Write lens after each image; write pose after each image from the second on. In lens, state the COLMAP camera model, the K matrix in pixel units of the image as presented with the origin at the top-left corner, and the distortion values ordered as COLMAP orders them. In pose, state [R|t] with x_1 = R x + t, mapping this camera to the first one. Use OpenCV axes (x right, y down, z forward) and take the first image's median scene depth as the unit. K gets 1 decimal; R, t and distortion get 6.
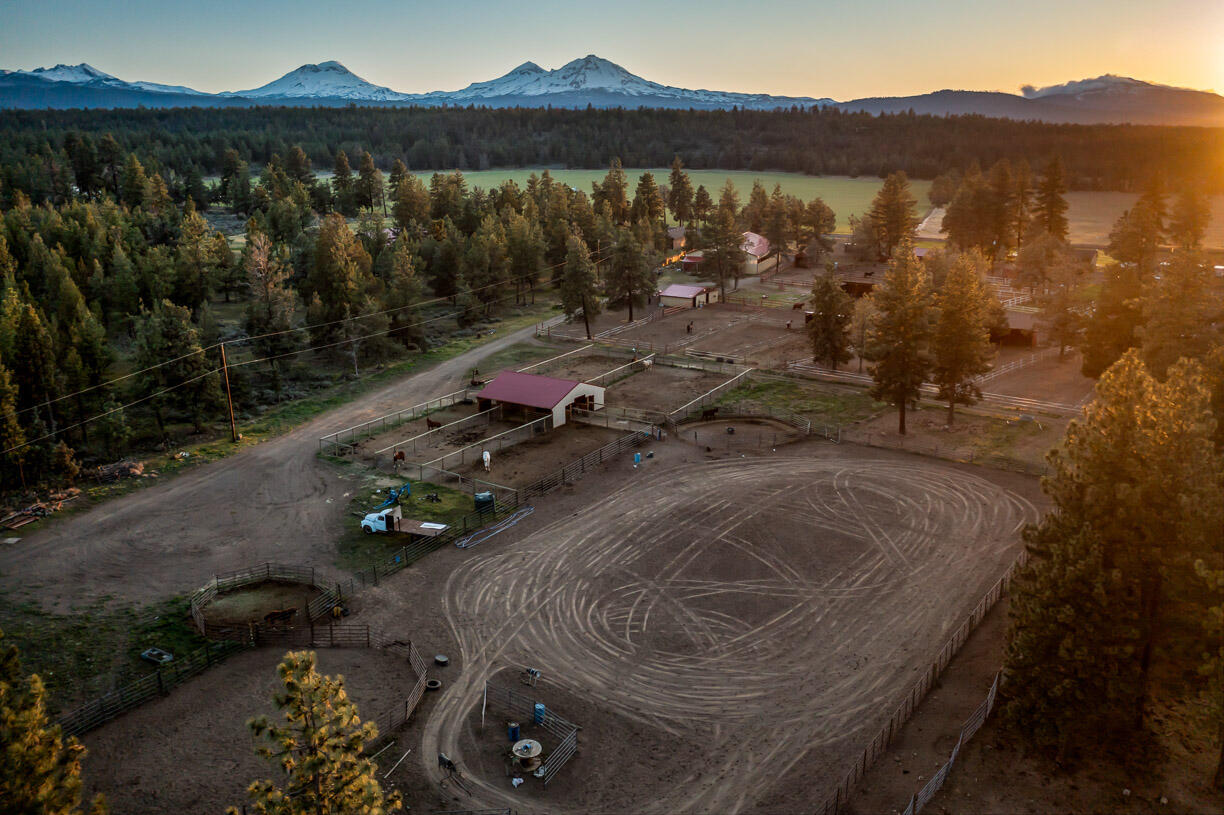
lens RADIAL K [[960.8, 0, 614.0], [0, 960.8, 404.3], [0, 0, 1]] dist [-0.025084, 0.003942]
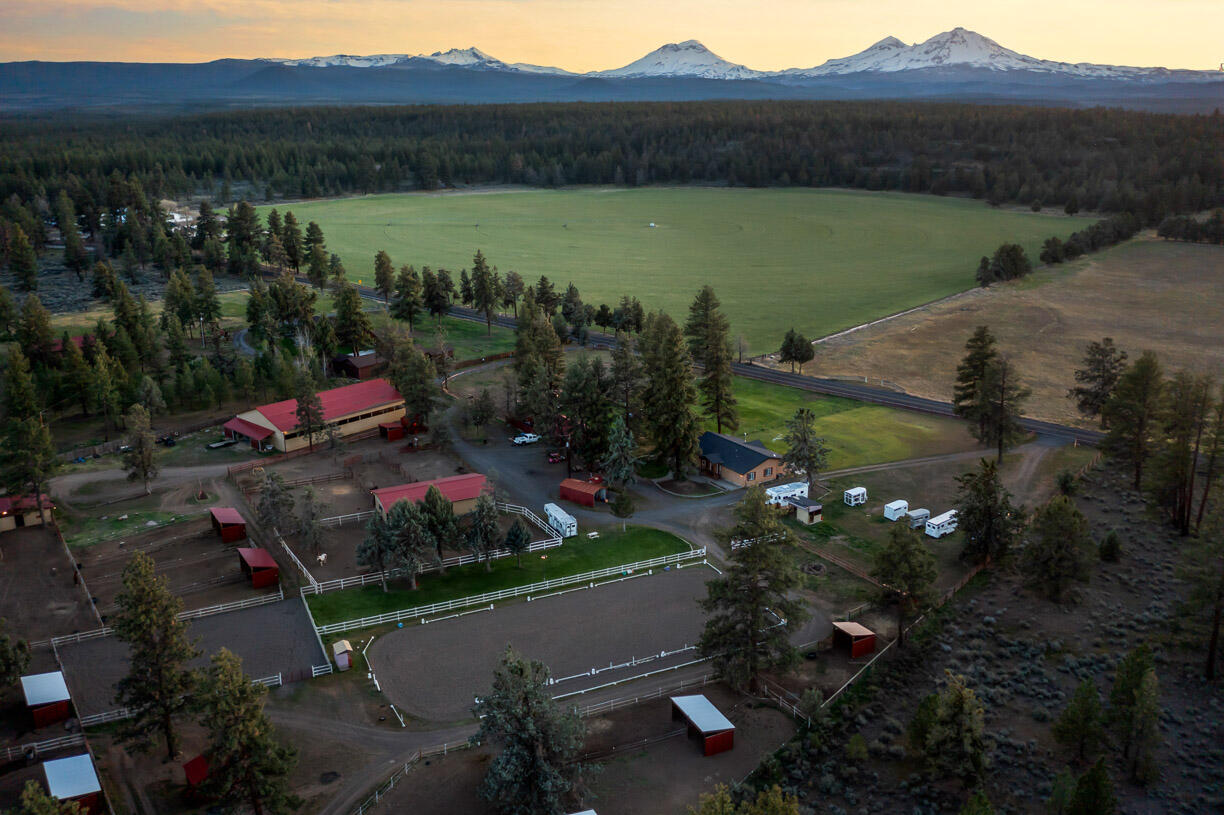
lens RADIAL K [[960.8, 0, 614.0], [0, 960.8, 404.3], [0, 0, 1]] dist [-0.025084, 0.003942]
pose [[0.938809, 0.097524, -0.330344, 0.944691], [-0.090178, 0.995218, 0.037529, -0.324680], [0.332424, -0.005443, 0.943114, 0.461158]]
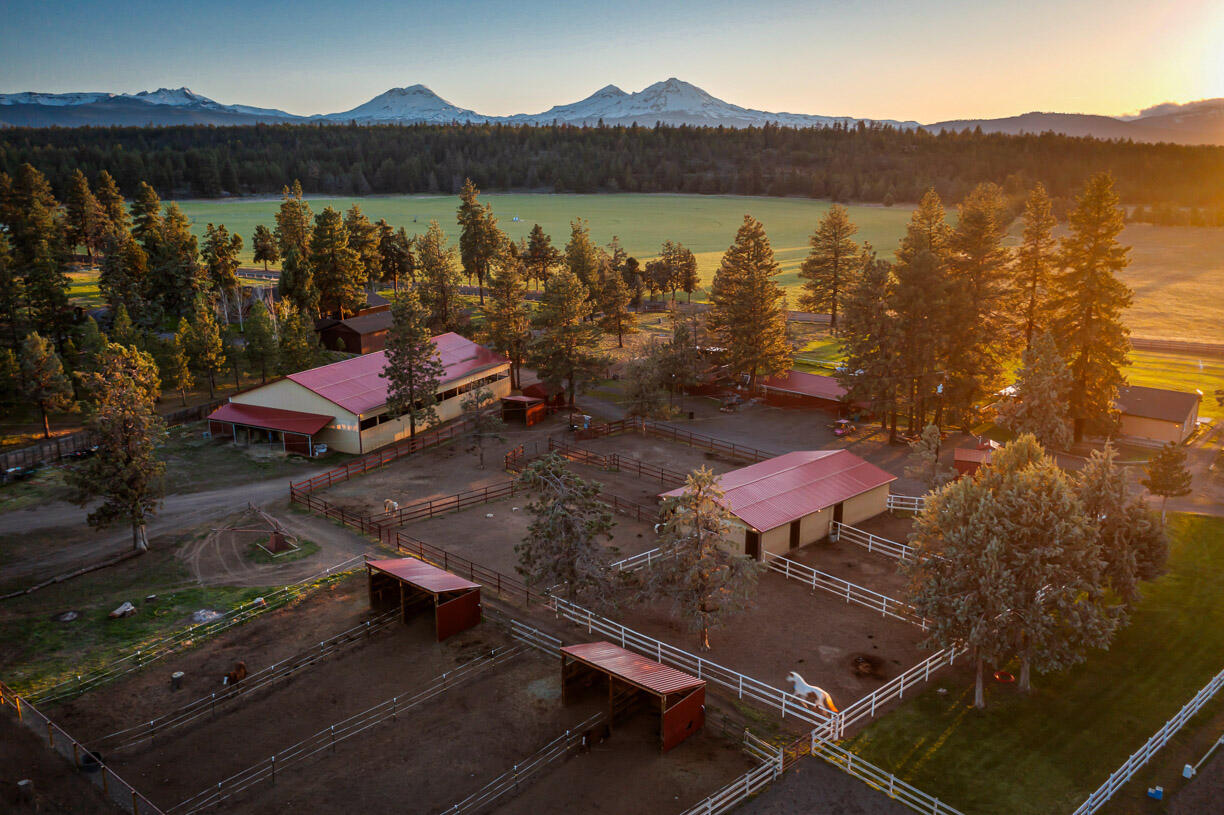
lens RADIAL K [[960.8, 0, 614.0], [0, 960.8, 404.3], [0, 0, 1]] dist [-0.025084, 0.003942]
pose [[0.996629, 0.022383, -0.078927, 0.411692], [-0.024113, 0.999488, -0.021038, -0.212899], [0.078416, 0.022870, 0.996658, 0.821922]]
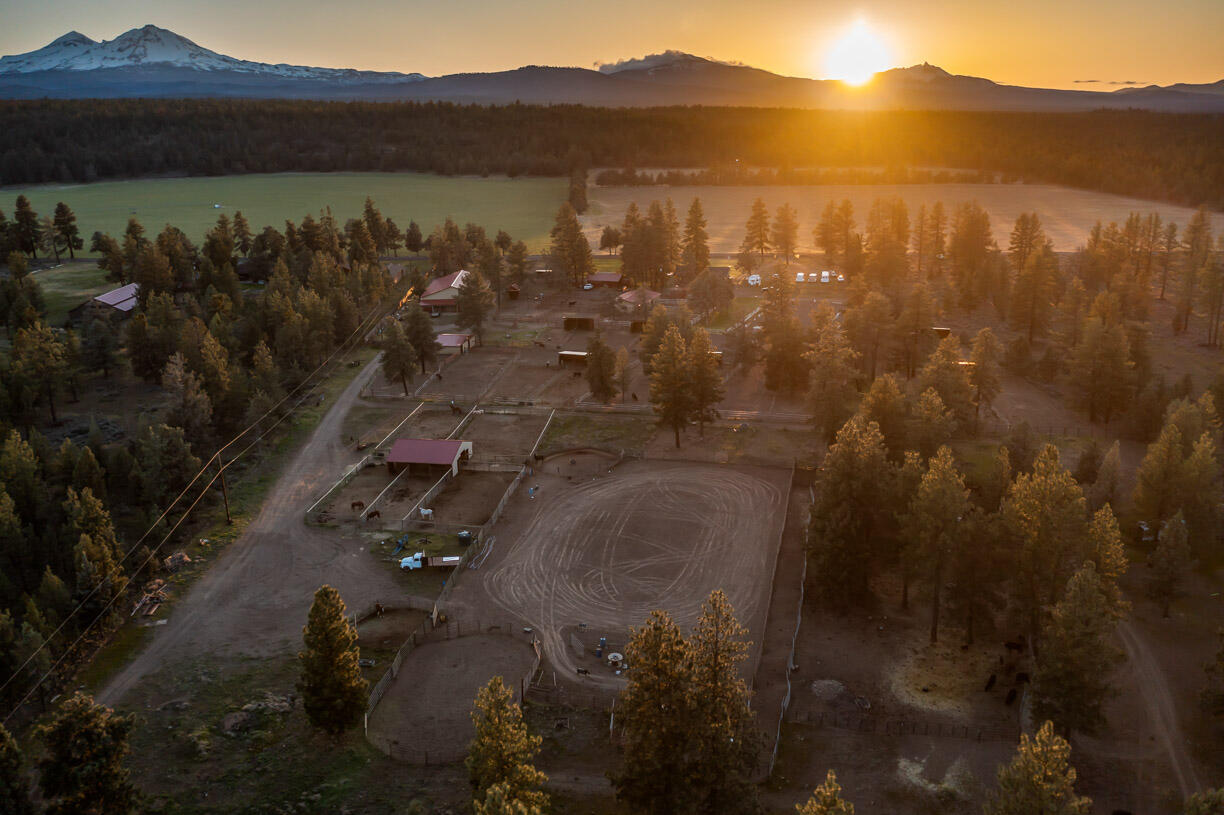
lens RADIAL K [[977.8, 0, 612.0], [0, 977.8, 407.5], [0, 0, 1]] dist [-0.028474, 0.003883]
pose [[0.922067, -0.119358, 0.368167, -0.230655], [0.111253, 0.992851, 0.043245, -0.071511], [-0.370696, 0.001085, 0.928754, -0.259258]]
